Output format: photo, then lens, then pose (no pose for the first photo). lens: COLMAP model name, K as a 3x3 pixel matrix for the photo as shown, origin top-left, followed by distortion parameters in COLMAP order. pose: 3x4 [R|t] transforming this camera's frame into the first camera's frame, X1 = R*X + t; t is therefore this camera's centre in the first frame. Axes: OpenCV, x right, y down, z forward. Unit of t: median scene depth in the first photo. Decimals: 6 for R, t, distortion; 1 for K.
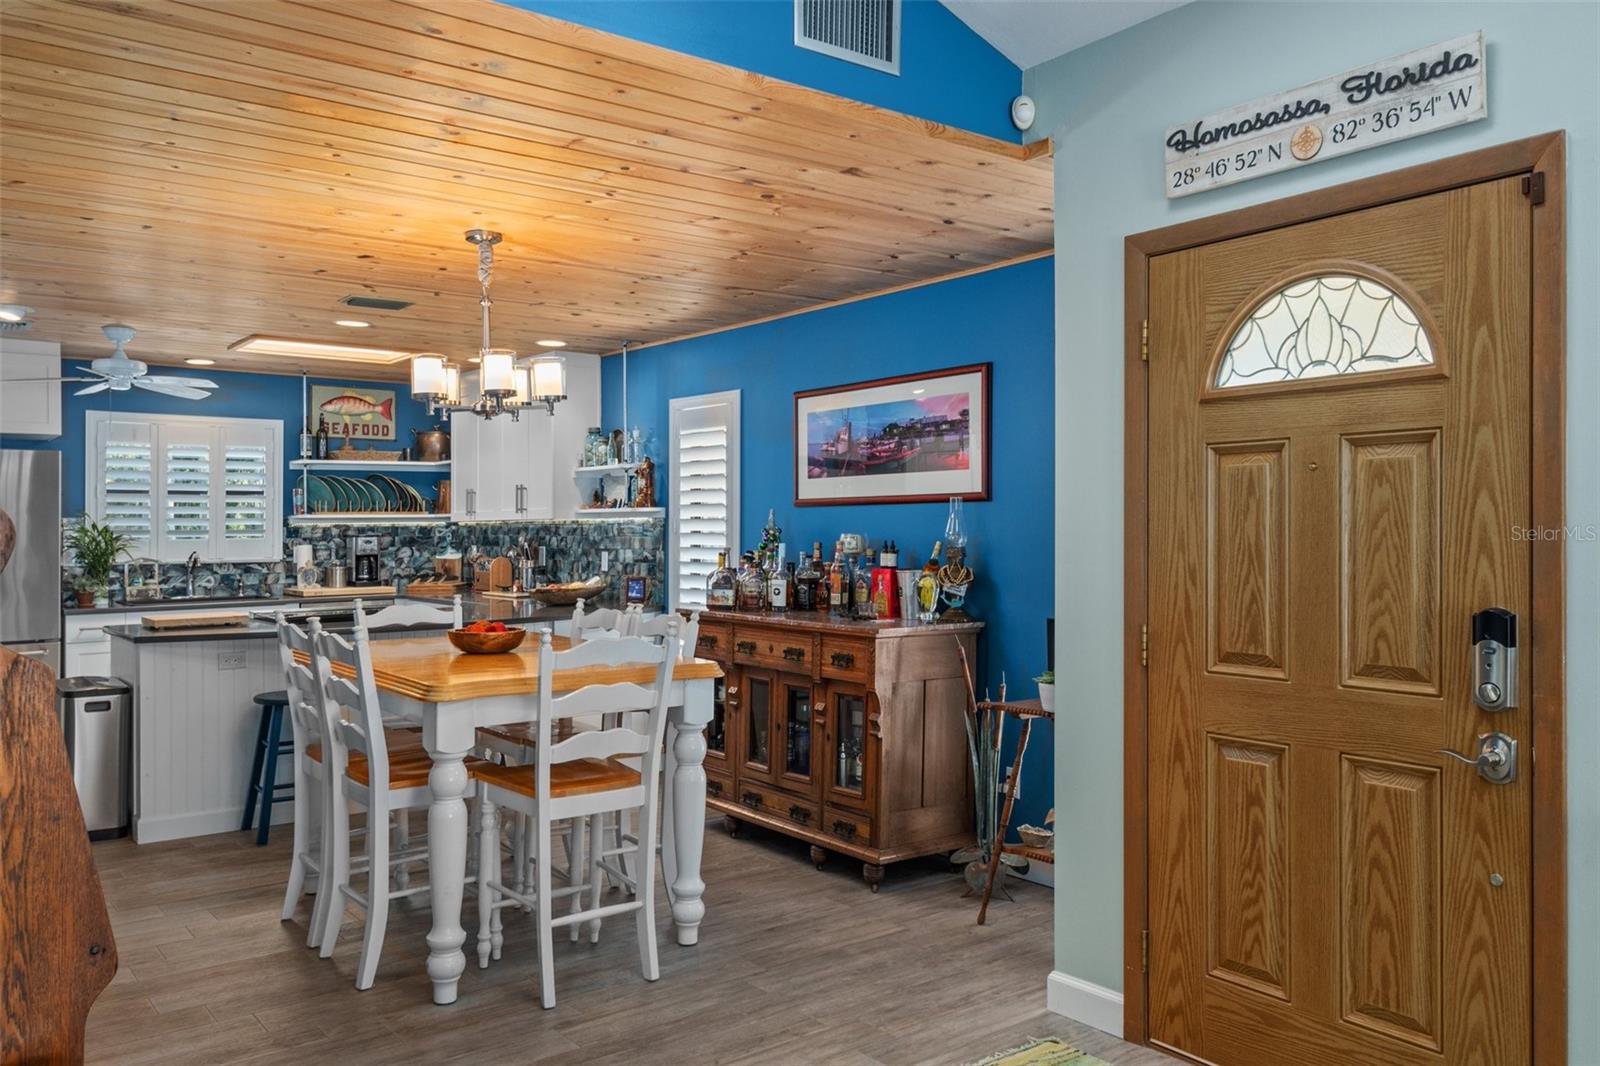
lens RADIAL K [[1213.1, 0, 800.0], [0, 1213.1, 533.0], [0, 0, 1]] dist [0.024630, -0.001568]
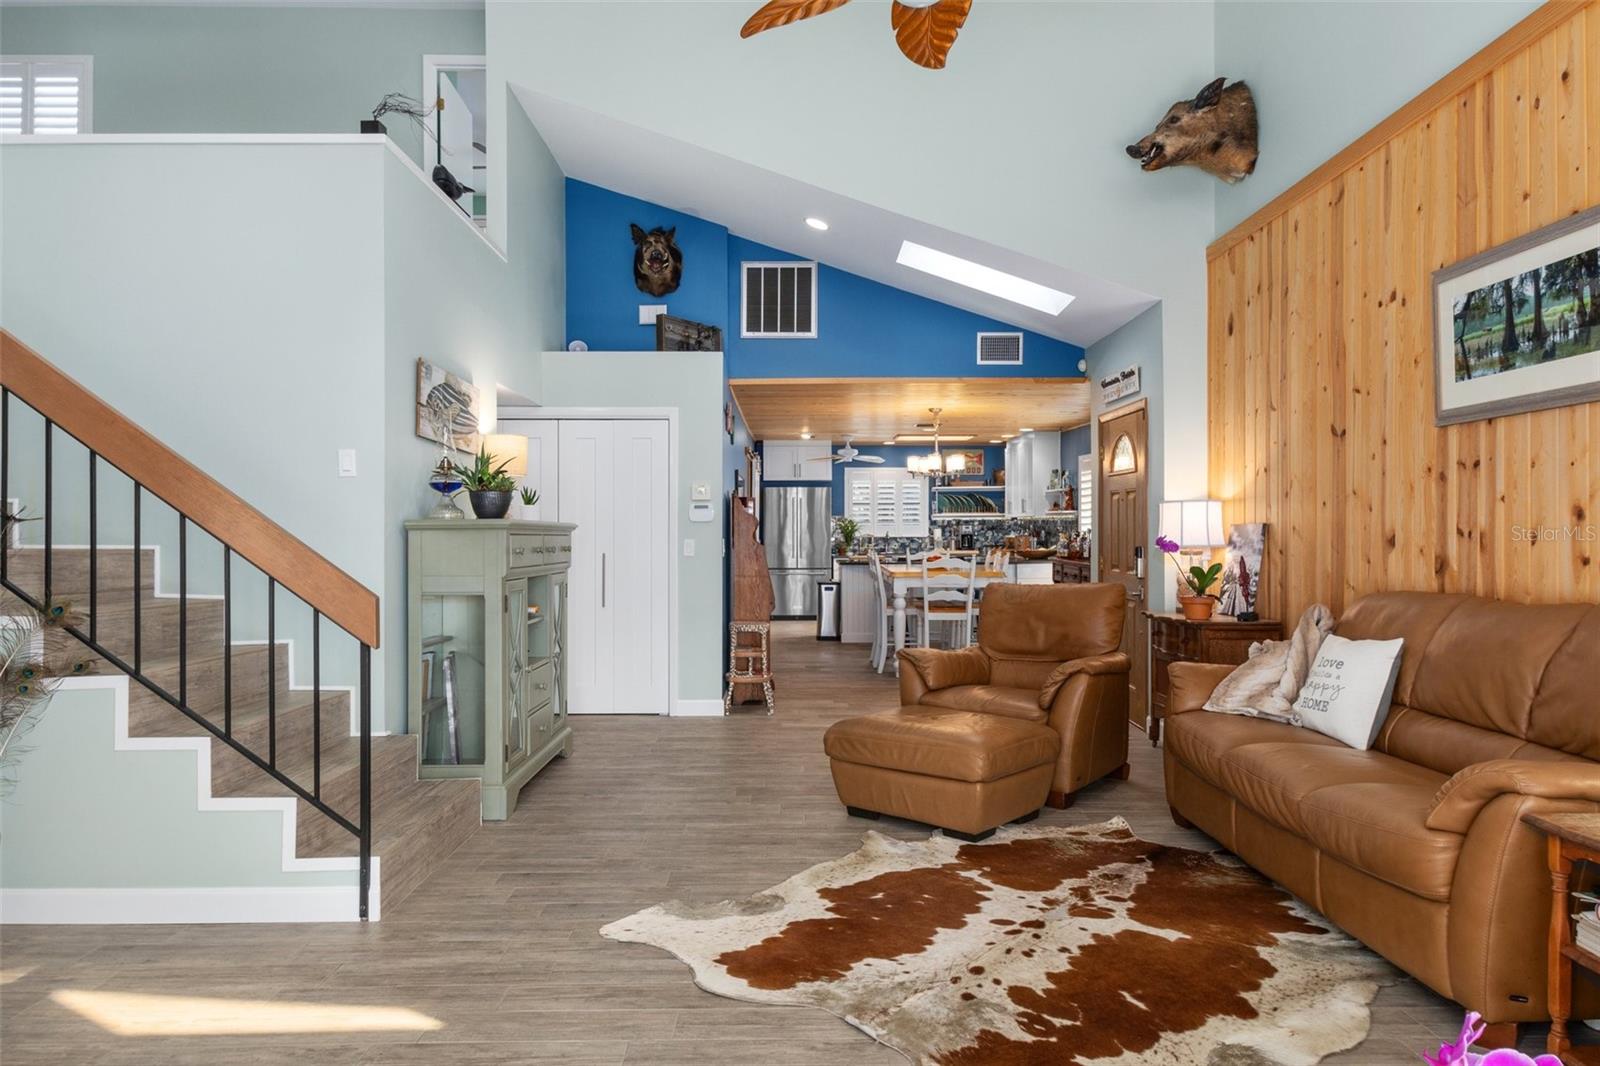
lens RADIAL K [[1023.9, 0, 800.0], [0, 1023.9, 533.0], [0, 0, 1]] dist [0.065754, -0.051600]
pose [[0.795366, 0.009229, -0.606059, 0.686500], [-0.004607, 0.999947, 0.009181, 0.002811], [0.606112, -0.004510, 0.795366, -0.759172]]
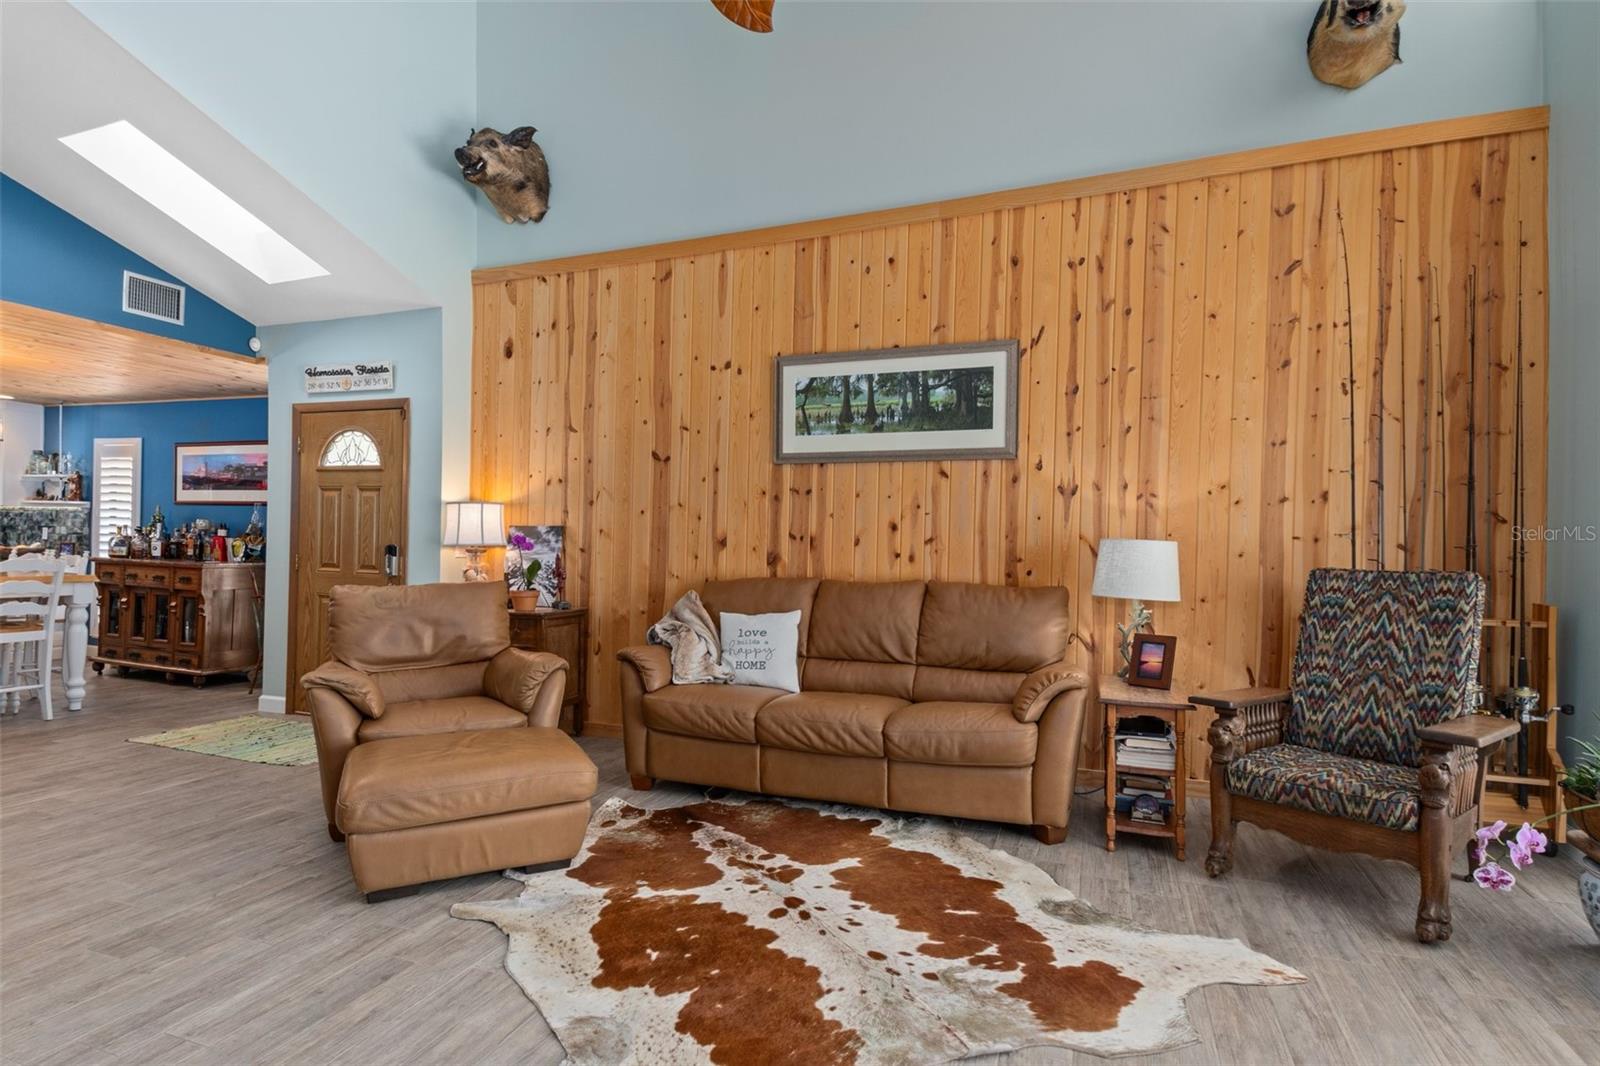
lens RADIAL K [[811.7, 0, 793.3], [0, 811.7, 553.9], [0, 0, 1]] dist [0.025469, -0.017415]
pose [[0.851661, 0.018744, 0.523757, 0.160225], [-0.027845, 0.999567, 0.009505, 0.016969], [-0.523352, -0.022680, 0.851815, -0.618594]]
